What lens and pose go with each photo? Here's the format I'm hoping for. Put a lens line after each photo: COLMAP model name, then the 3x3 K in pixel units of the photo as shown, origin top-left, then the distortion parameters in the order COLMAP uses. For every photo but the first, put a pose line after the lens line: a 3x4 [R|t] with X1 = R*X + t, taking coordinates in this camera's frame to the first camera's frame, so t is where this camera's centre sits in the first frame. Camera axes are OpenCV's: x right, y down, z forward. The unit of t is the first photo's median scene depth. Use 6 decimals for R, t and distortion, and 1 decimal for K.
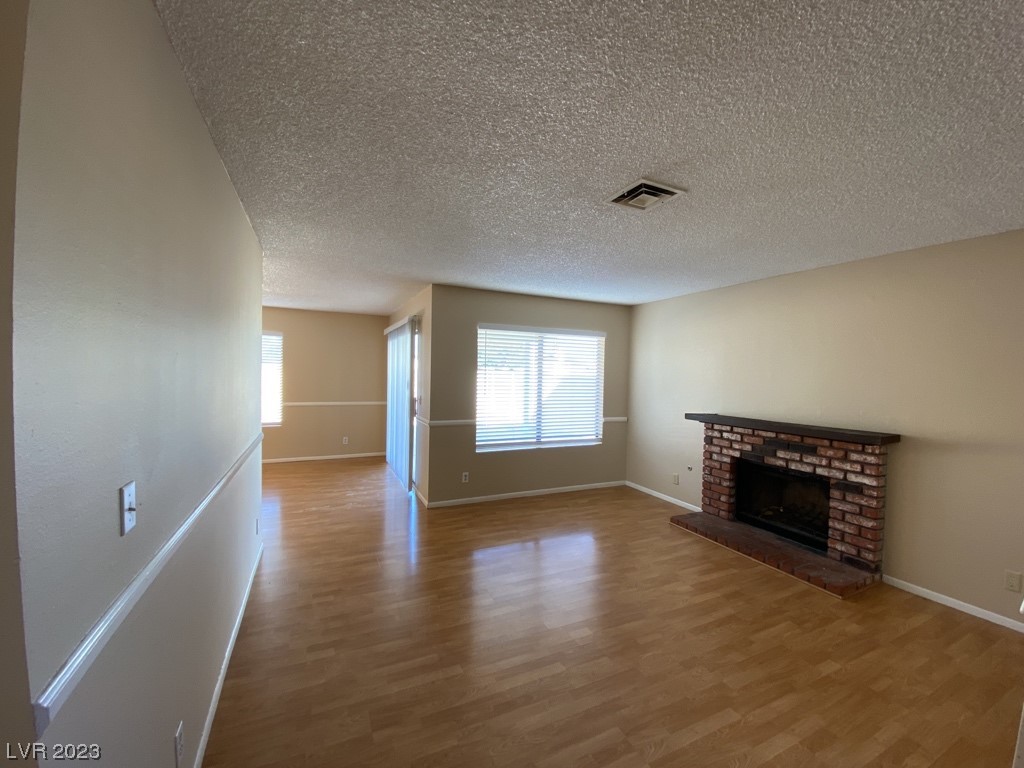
lens RADIAL K [[411.4, 0, 508.7], [0, 411.4, 383.7], [0, 0, 1]] dist [0.033611, -0.030277]
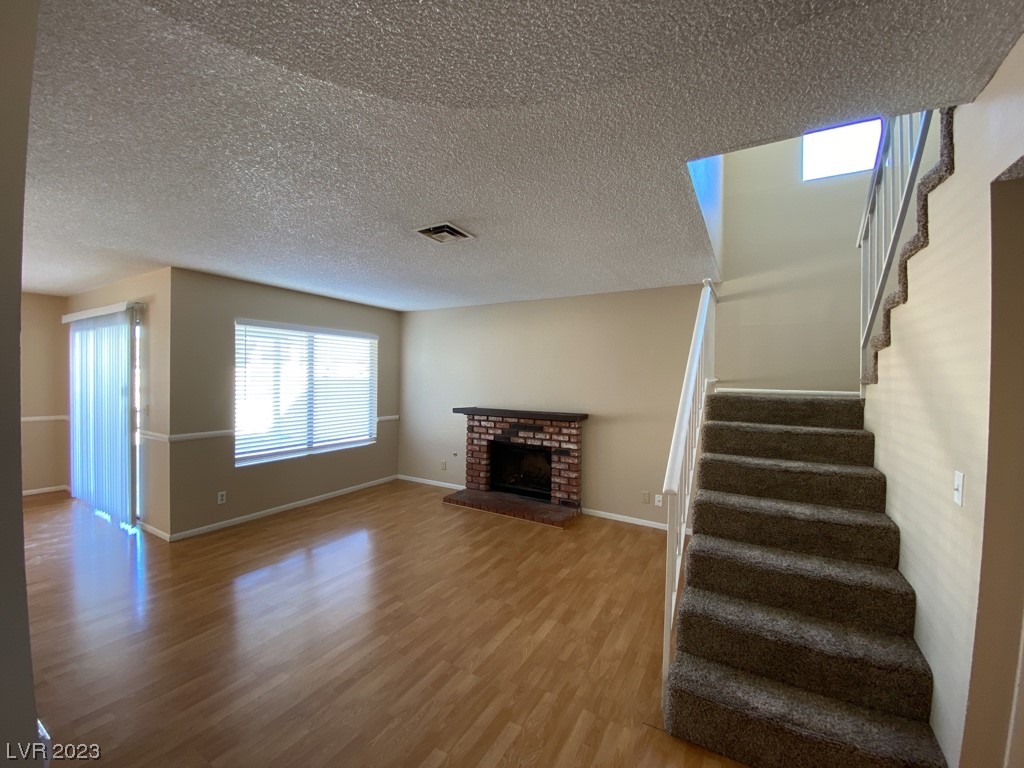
lens RADIAL K [[411.4, 0, 508.7], [0, 411.4, 383.7], [0, 0, 1]] dist [0.033611, -0.030277]
pose [[0.821725, -0.022425, 0.569442, -0.119493], [0.021271, 0.999736, 0.008677, -0.005159], [-0.569487, 0.004983, 0.821985, -0.063859]]
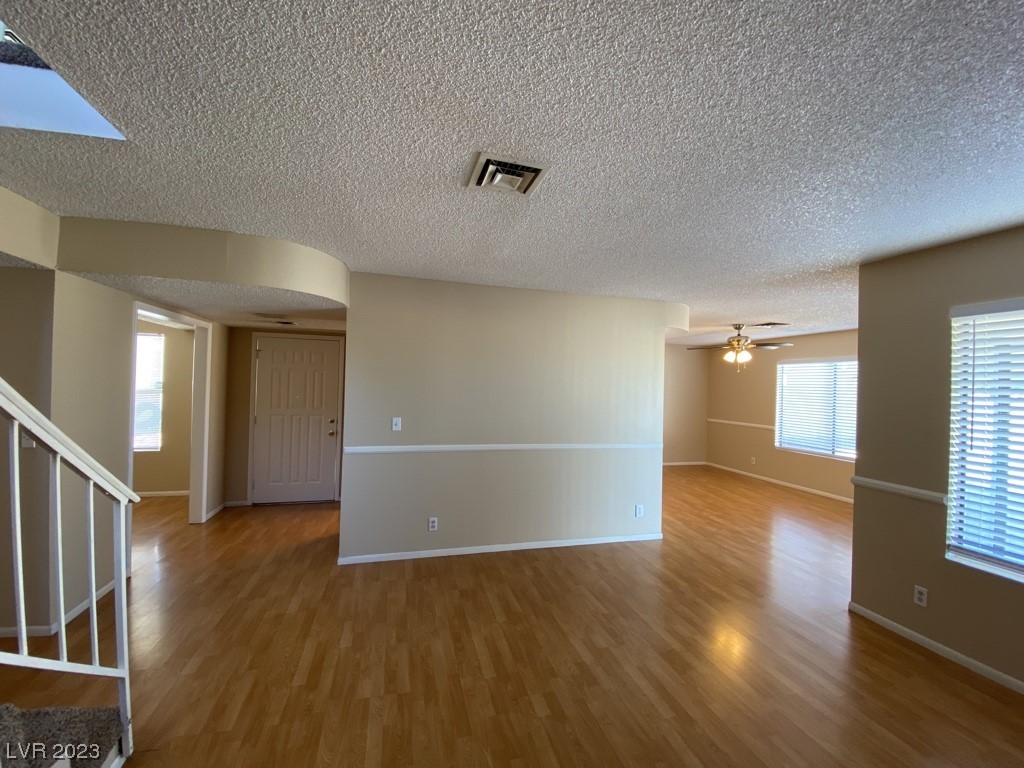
lens RADIAL K [[411.4, 0, 508.7], [0, 411.4, 383.7], [0, 0, 1]] dist [0.033611, -0.030277]
pose [[-0.161529, -0.025557, -0.986537, 0.612618], [-0.060362, 0.998049, -0.015972, -0.012334], [0.985020, 0.056969, -0.162757, 0.626397]]
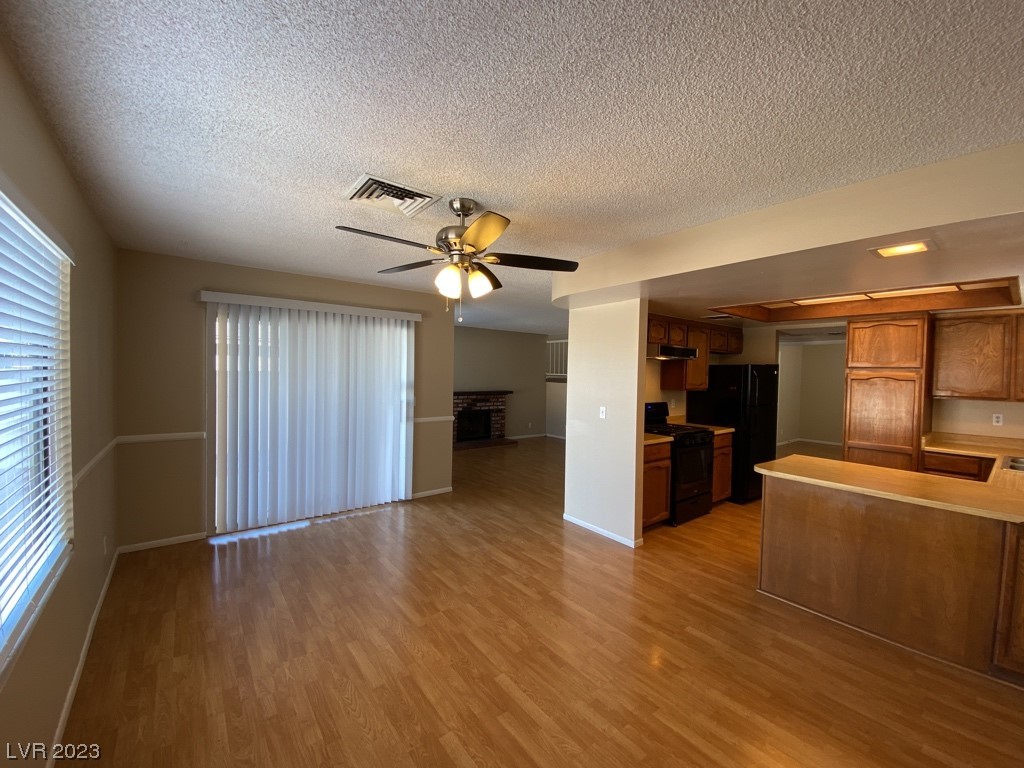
lens RADIAL K [[411.3, 0, 512.0], [0, 411.3, 384.0], [0, 0, 1]] dist [0.001266, -0.013258]
pose [[-0.231049, -0.054436, 0.971418, -1.519998], [0.003639, 0.998378, 0.056812, -0.072394], [-0.972935, 0.016661, -0.230477, 1.241246]]
